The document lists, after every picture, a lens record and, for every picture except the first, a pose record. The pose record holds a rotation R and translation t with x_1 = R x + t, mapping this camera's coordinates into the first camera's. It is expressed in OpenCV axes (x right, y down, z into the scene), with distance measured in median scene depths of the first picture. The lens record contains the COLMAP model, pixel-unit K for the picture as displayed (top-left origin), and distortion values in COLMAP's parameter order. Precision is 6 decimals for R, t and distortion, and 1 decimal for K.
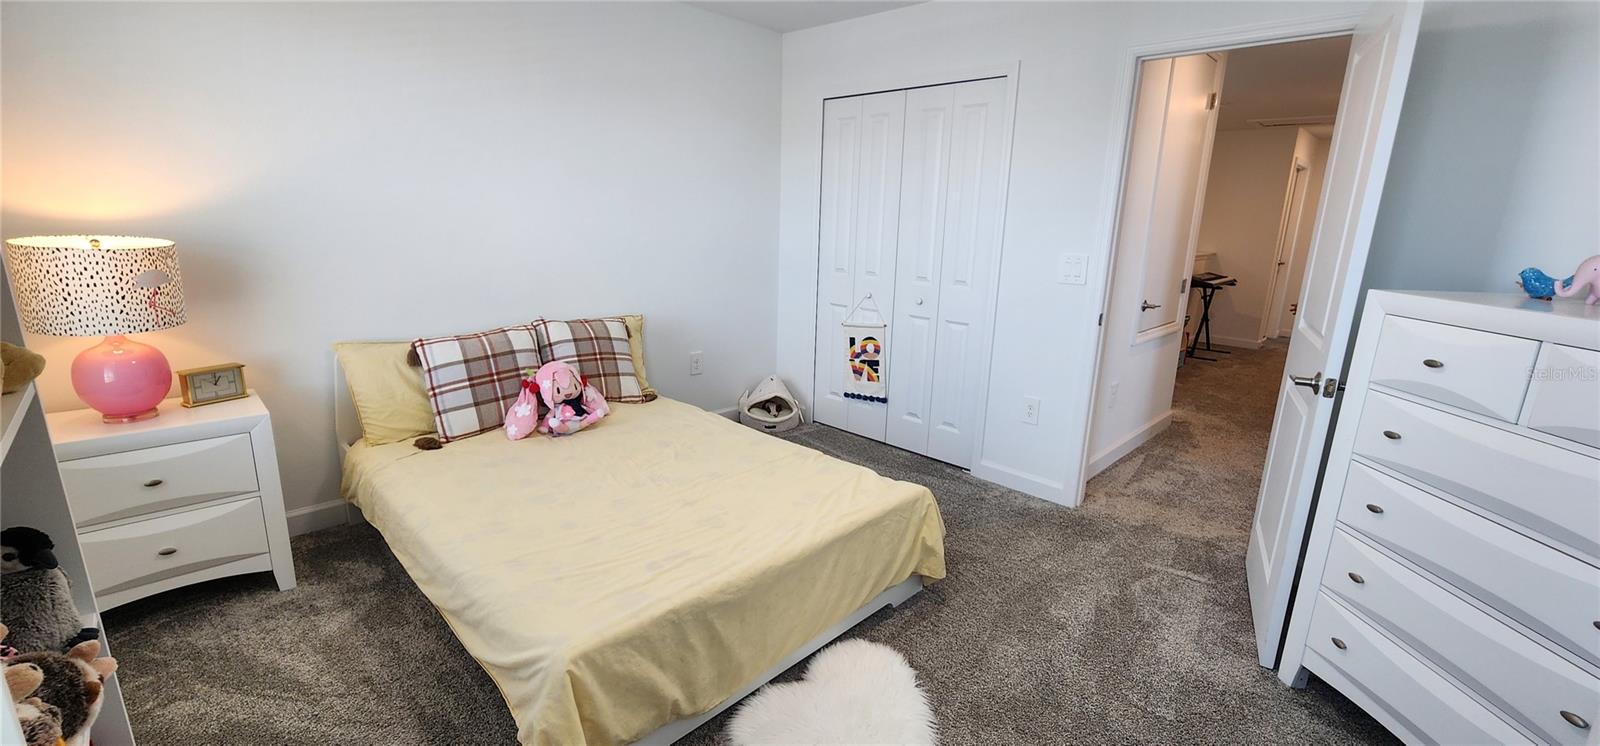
lens RADIAL K [[662.0, 0, 802.6], [0, 662.0, 377.6], [0, 0, 1]] dist [-0.000455, -0.000060]
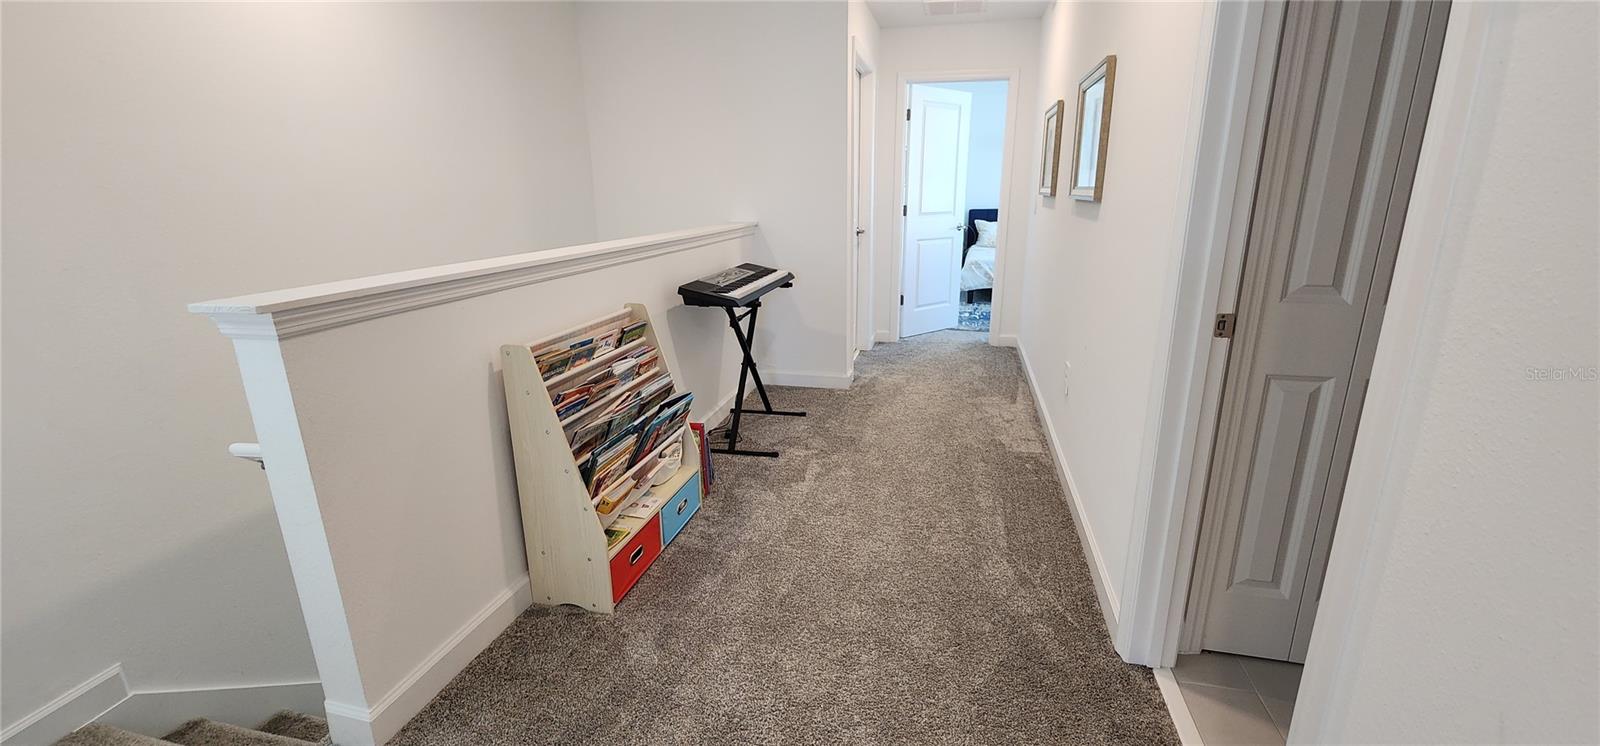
lens RADIAL K [[668.8, 0, 800.0], [0, 668.8, 373.0], [0, 0, 1]] dist [0.000707, -0.000035]
pose [[0.861385, -0.176016, 0.476481, 0.388567], [0.157172, 0.984366, 0.079497, -0.109931], [-0.483025, 0.006412, 0.875583, 0.528234]]
